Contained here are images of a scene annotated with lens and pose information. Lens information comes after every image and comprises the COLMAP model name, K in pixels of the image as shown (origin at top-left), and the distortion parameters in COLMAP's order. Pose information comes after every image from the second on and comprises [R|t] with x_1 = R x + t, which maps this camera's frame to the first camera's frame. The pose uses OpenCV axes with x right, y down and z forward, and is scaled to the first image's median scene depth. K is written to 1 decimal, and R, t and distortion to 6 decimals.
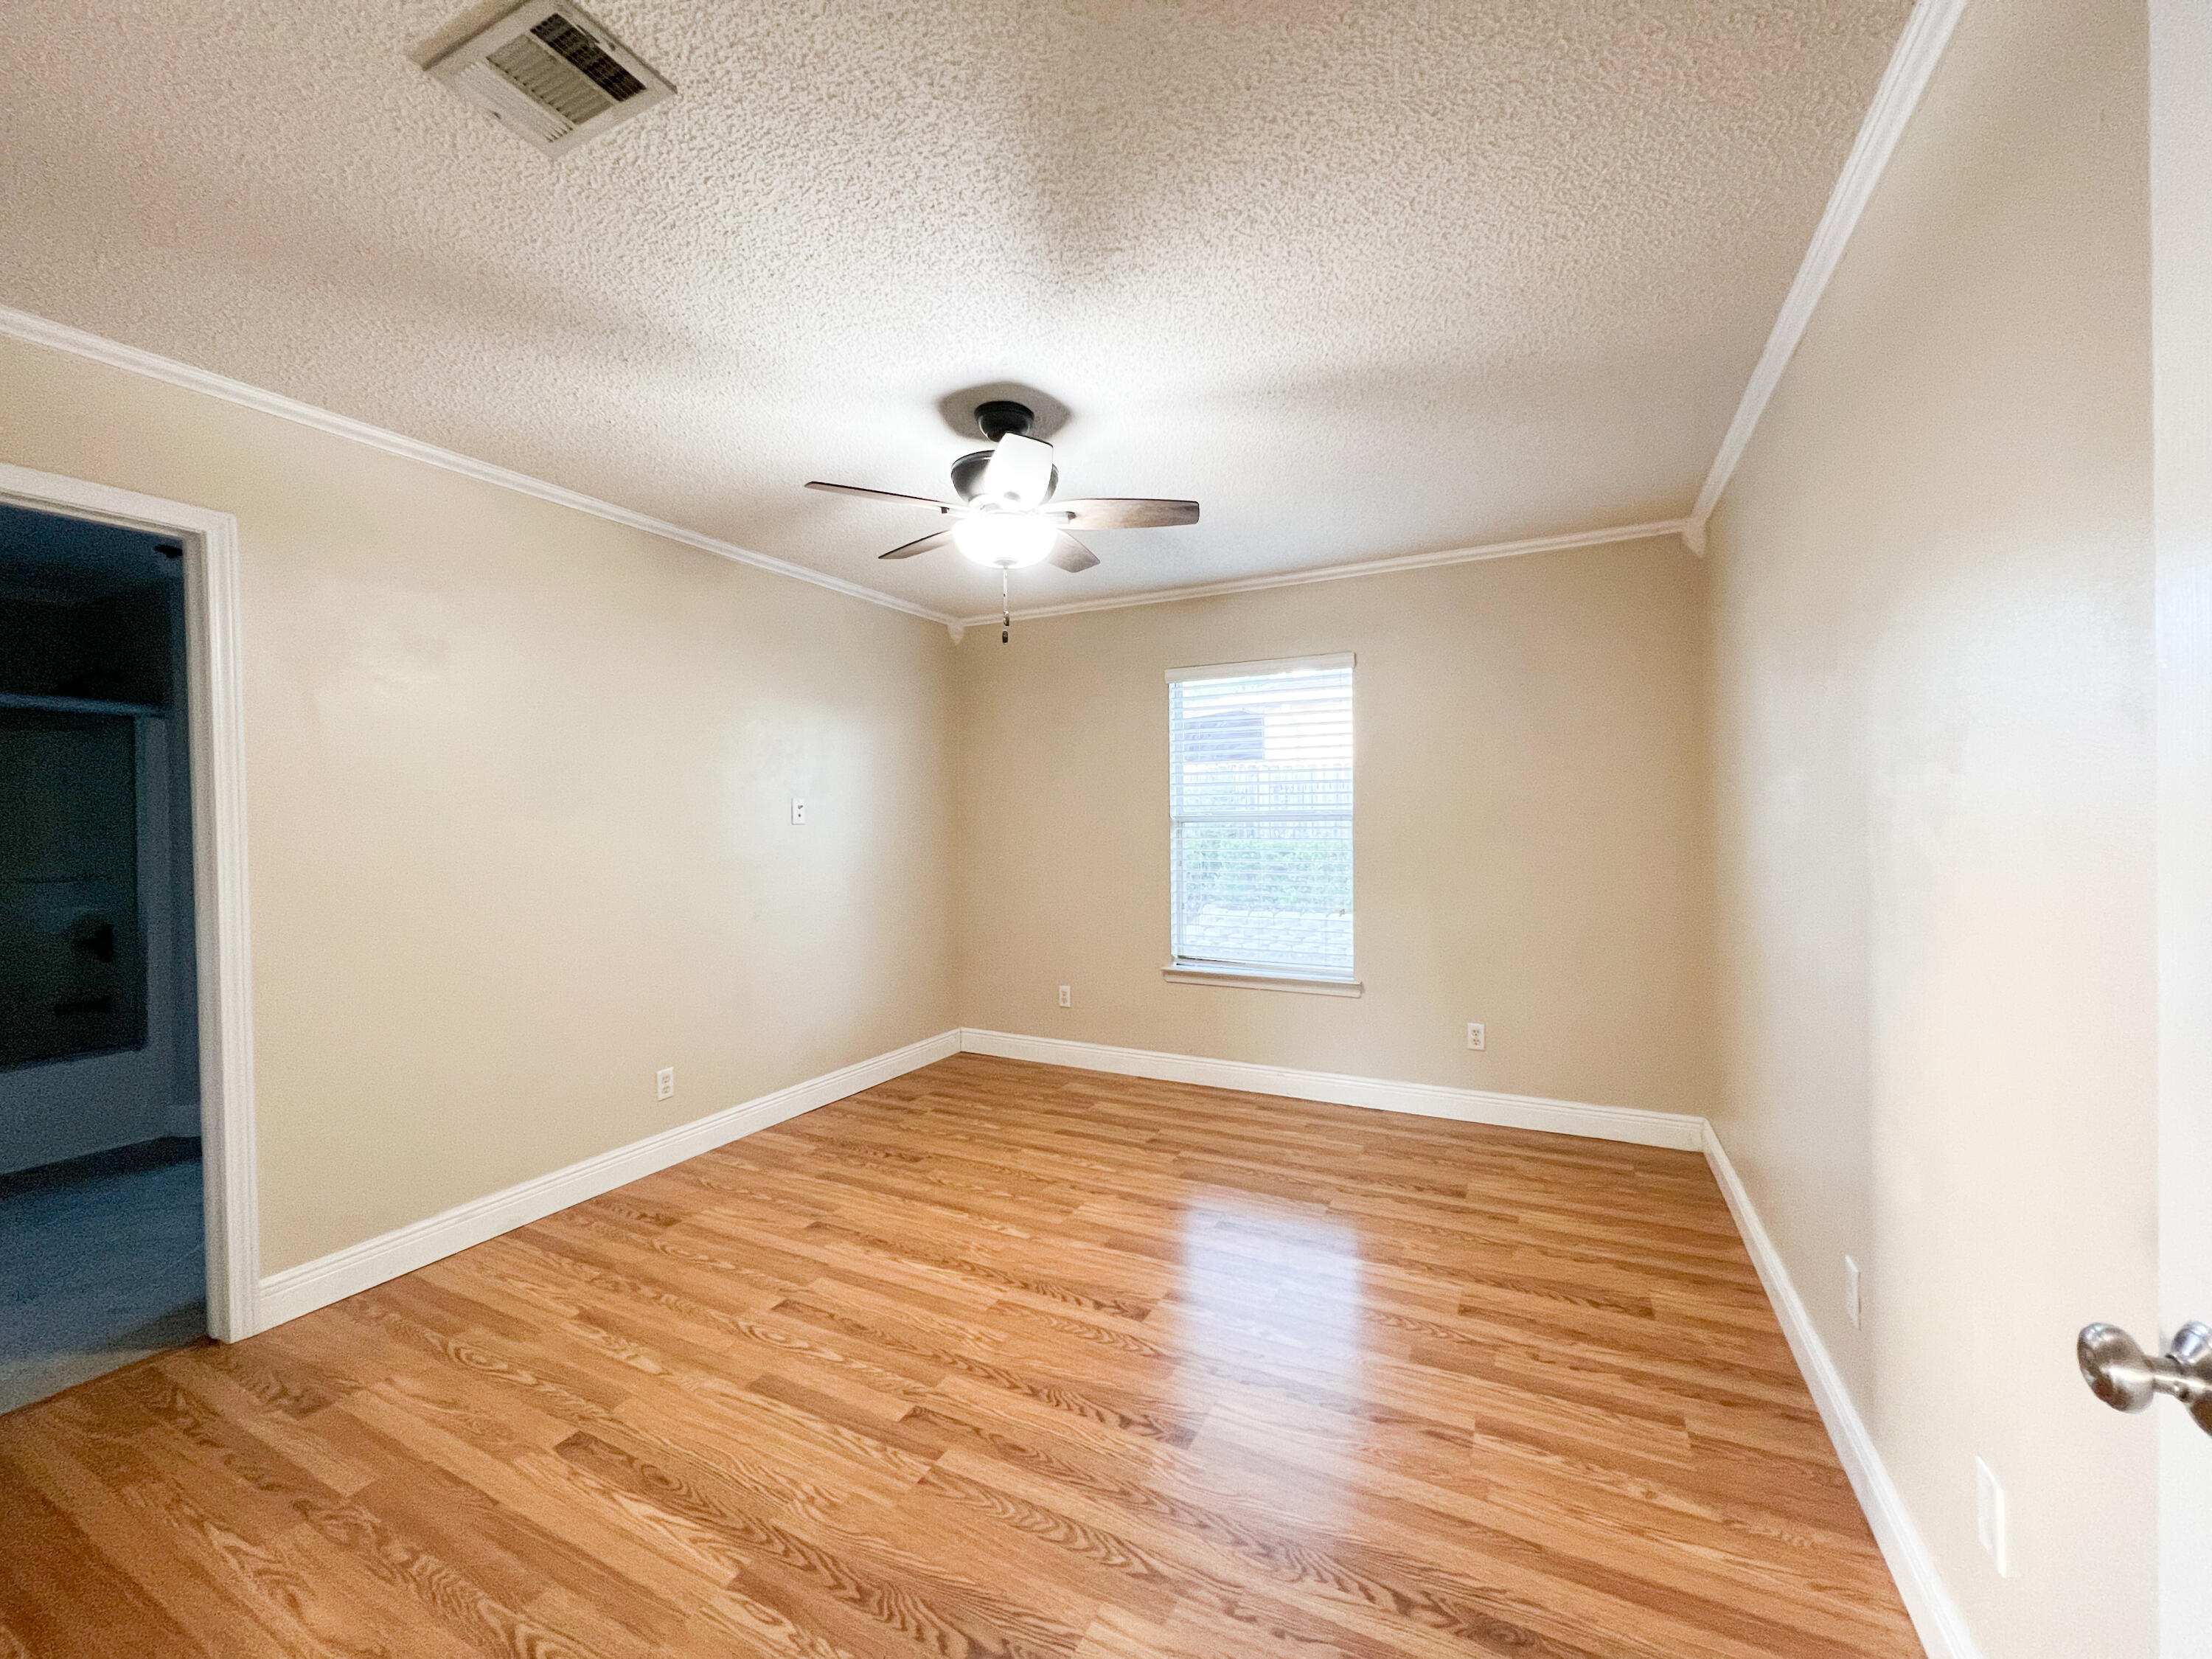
lens RADIAL K [[880.1, 0, 1110.8], [0, 880.1, 830.4], [0, 0, 1]] dist [-0.001503, 0.000201]
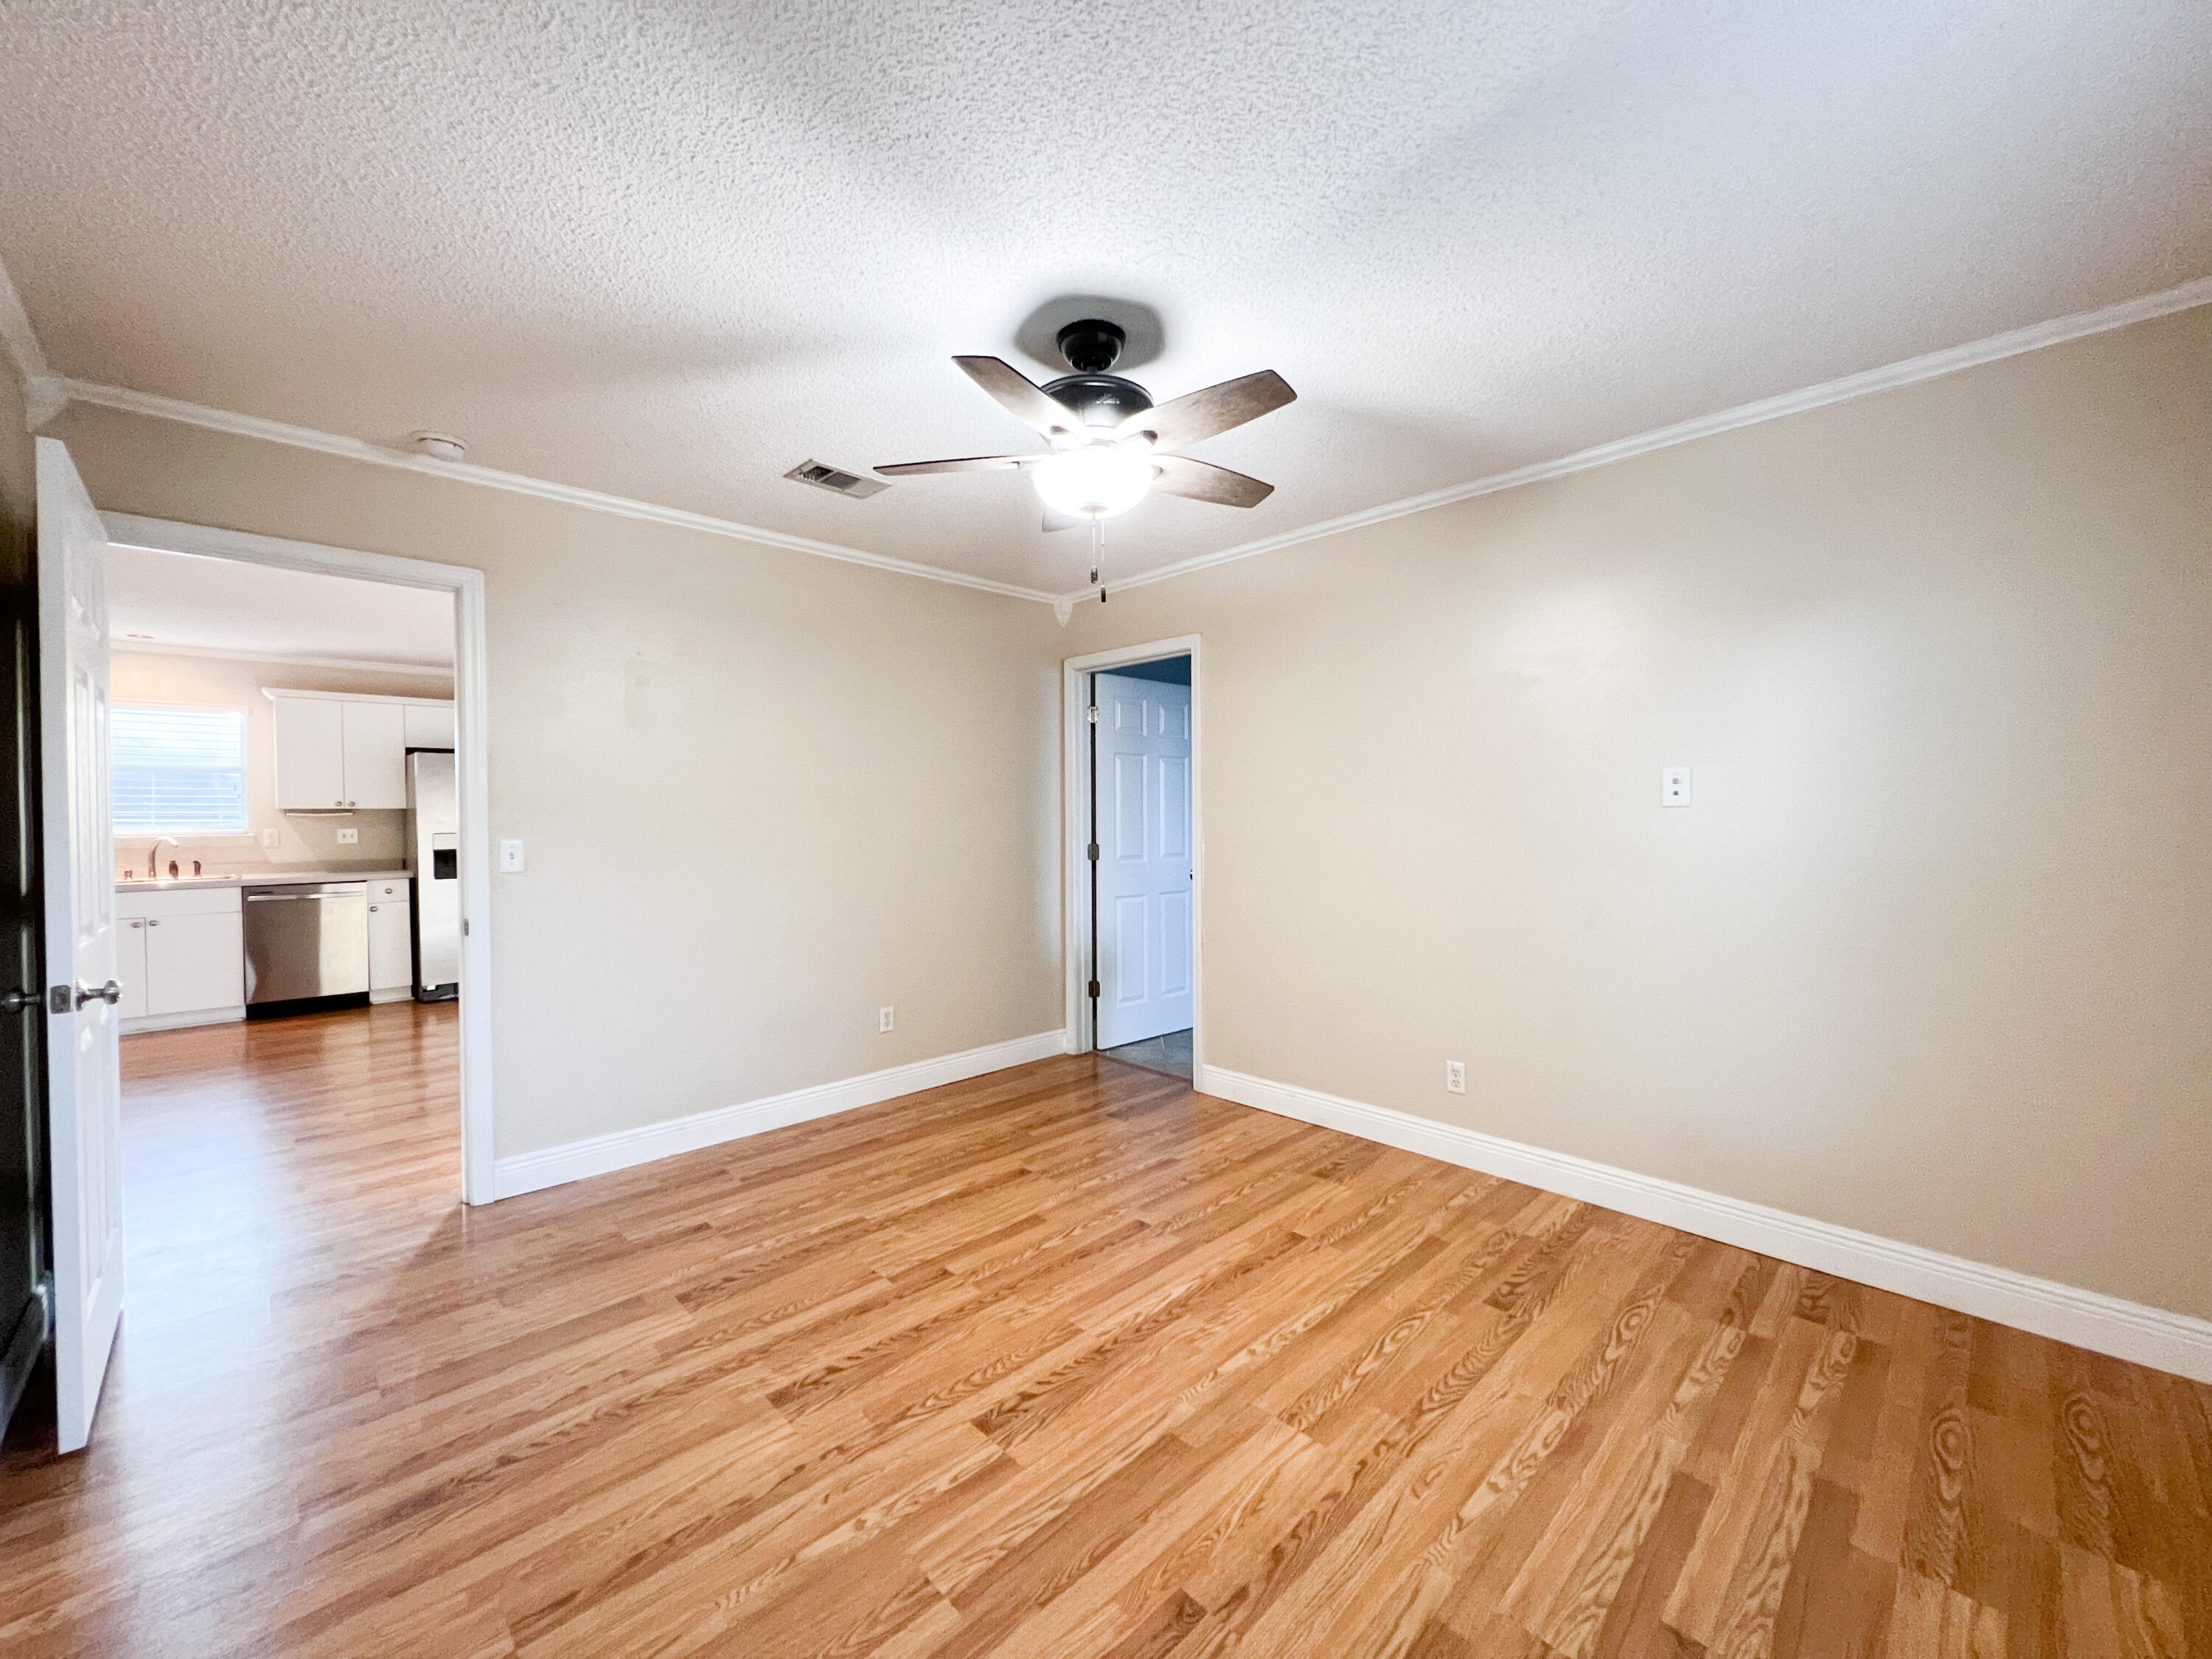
lens RADIAL K [[880.1, 0, 1102.1], [0, 880.1, 830.1], [0, 0, 1]] dist [-0.001503, 0.000201]
pose [[-0.331311, 0.032364, -0.942966, 0.627308], [-0.001798, 0.999388, 0.034932, -0.016759], [0.943520, 0.013268, -0.331050, 1.156029]]
